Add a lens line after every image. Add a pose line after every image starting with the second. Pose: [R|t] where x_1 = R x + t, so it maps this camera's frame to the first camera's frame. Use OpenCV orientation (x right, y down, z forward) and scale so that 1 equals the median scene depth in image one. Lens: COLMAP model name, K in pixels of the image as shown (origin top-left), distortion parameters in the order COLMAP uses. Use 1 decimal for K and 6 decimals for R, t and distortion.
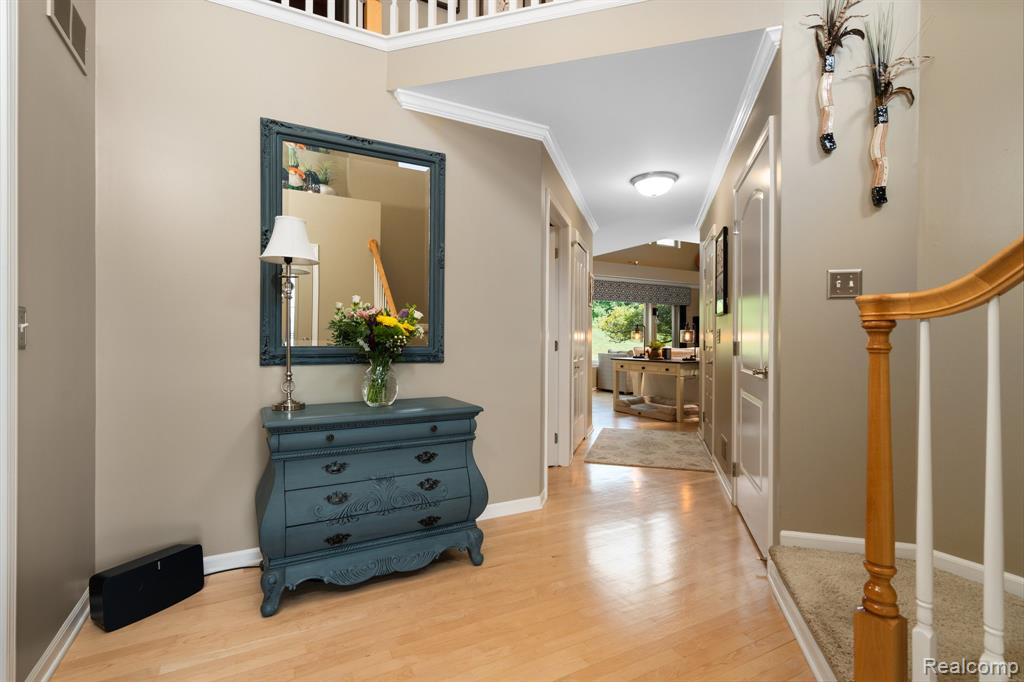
lens RADIAL K [[475.1, 0, 505.1], [0, 475.1, 342.7], [0, 0, 1]] dist [0.003317, -0.000139]
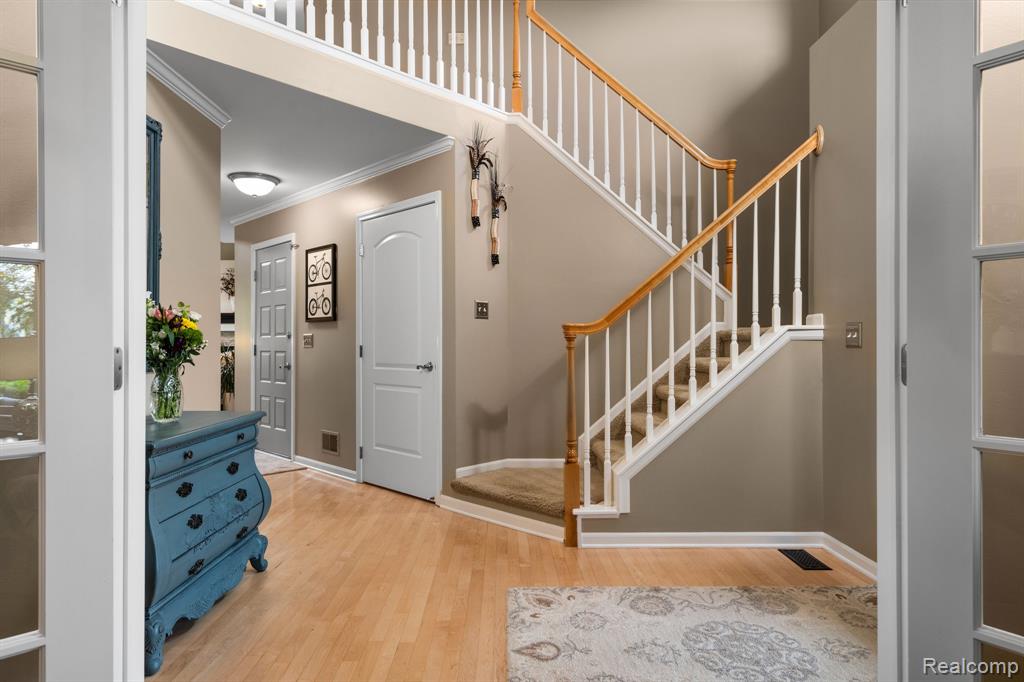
lens RADIAL K [[613.3, 0, 526.4], [0, 613.3, 340.7], [0, 0, 1]] dist [0.005343, 0.000264]
pose [[0.437947, 0.003232, 0.898995, -1.129227], [0.008028, 0.999940, -0.007506, 0.002184], [-0.898965, 0.010504, 0.437895, -0.065287]]
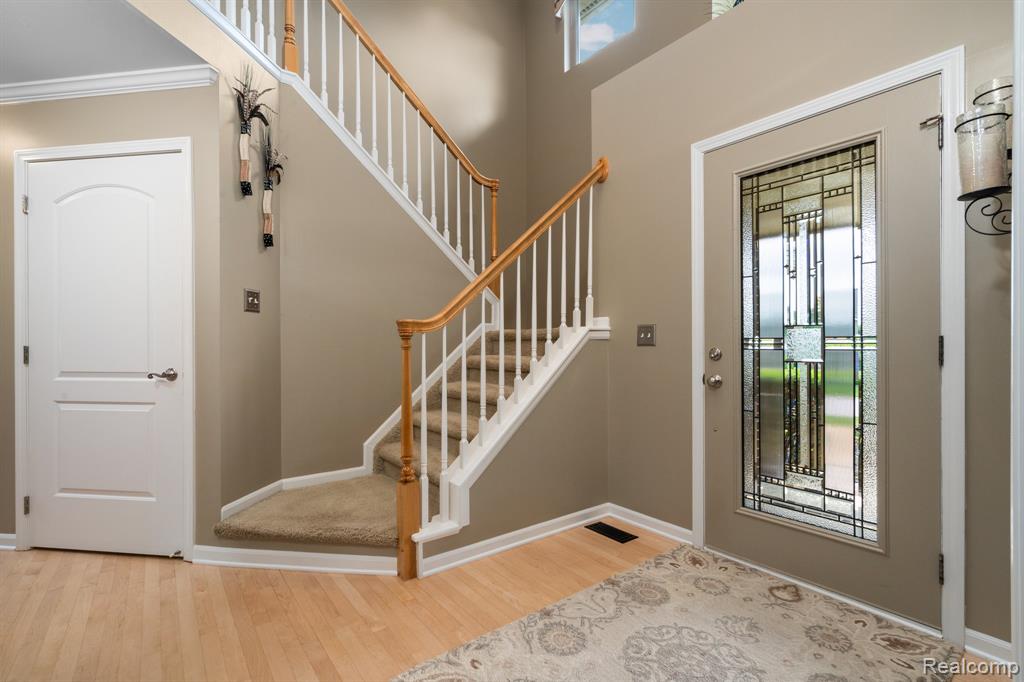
lens RADIAL K [[467.1, 0, 514.7], [0, 467.1, 343.3], [0, 0, 1]] dist [-0.000554, 0.001204]
pose [[-0.168378, -0.001094, 0.985722, -0.683549], [0.009675, 0.999949, 0.002762, -0.000962], [-0.985675, 0.010002, -0.168358, 0.507172]]
